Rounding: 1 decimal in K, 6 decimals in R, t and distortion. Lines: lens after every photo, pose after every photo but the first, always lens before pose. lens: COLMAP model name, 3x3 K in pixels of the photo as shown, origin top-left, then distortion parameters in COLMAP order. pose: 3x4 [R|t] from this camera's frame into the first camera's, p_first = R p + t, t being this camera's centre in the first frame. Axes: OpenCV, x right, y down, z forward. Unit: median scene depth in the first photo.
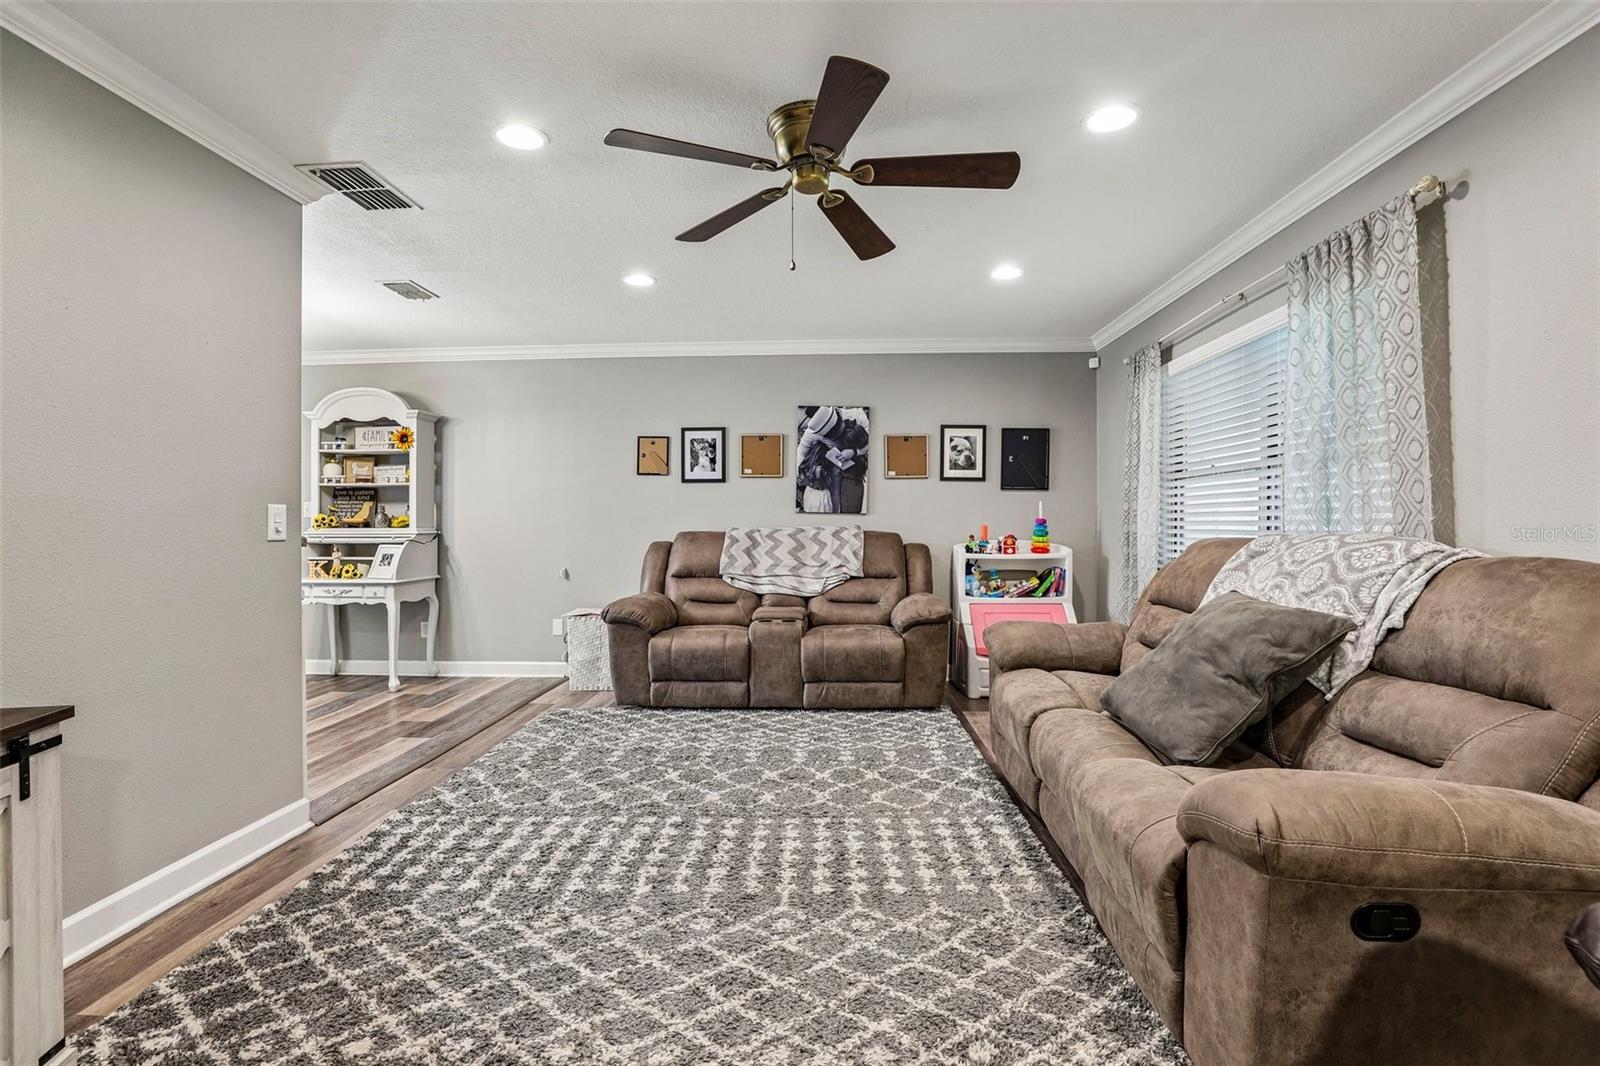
lens RADIAL K [[735.8, 0, 809.1], [0, 735.8, 536.7], [0, 0, 1]] dist [-0.045397, 0.014909]
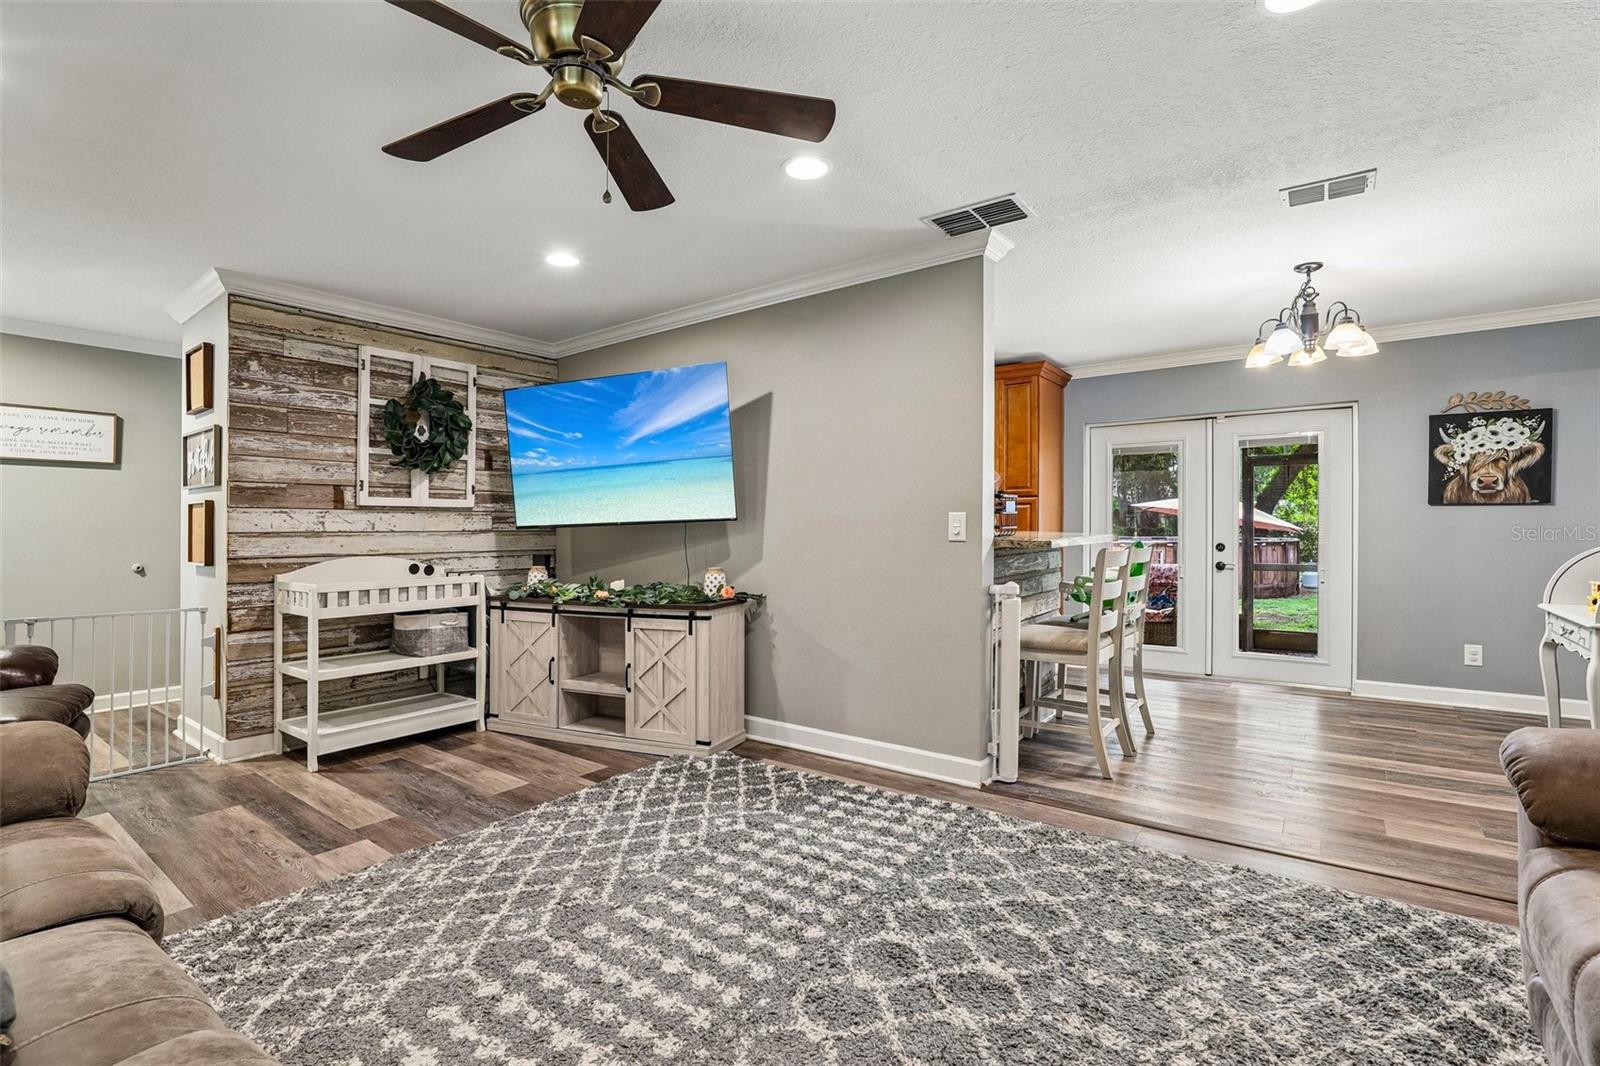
lens RADIAL K [[735.8, 0, 809.1], [0, 735.8, 536.7], [0, 0, 1]] dist [-0.045397, 0.014909]
pose [[-0.560012, 0.018427, -0.828280, 0.475711], [-0.004261, 0.999675, 0.025121, -0.034521], [0.828474, 0.017598, -0.559752, 1.586221]]
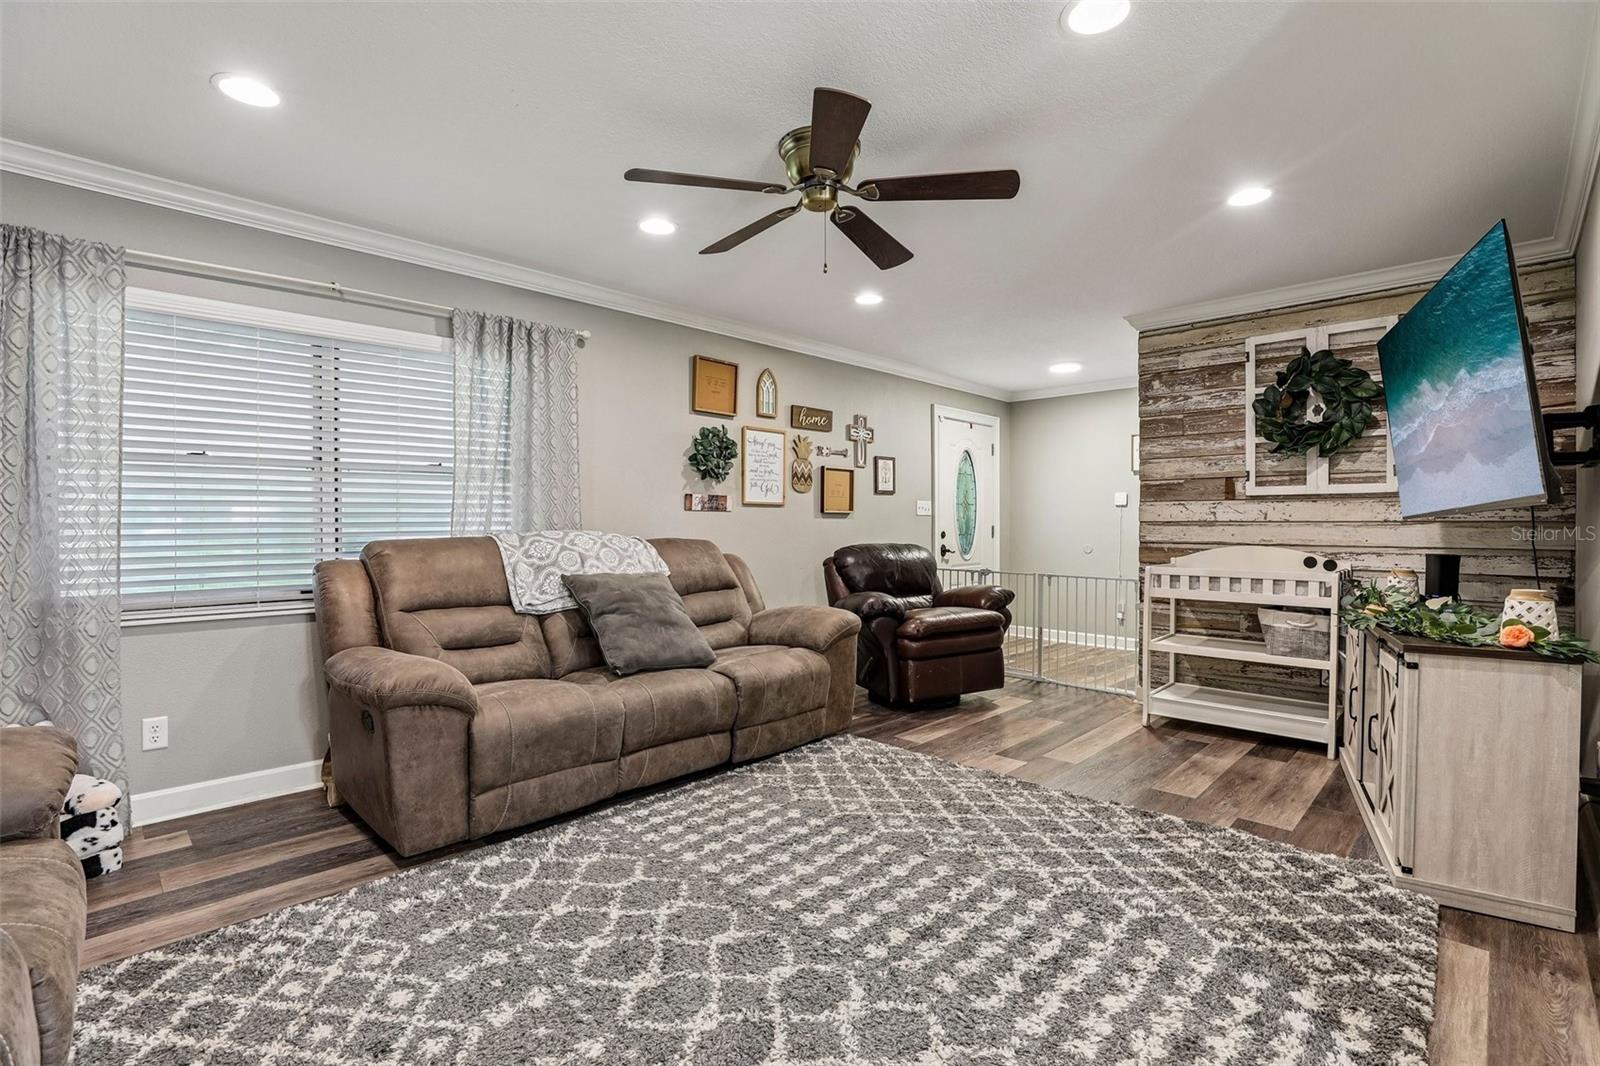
lens RADIAL K [[724.4, 0, 793.9], [0, 724.4, 524.9], [0, 0, 1]] dist [-0.038315, 0.010645]
pose [[-0.732497, 0.004592, 0.680755, -0.671551], [0.017341, 0.999779, 0.011915, -0.029815], [-0.680550, 0.020532, -0.732414, 1.745626]]
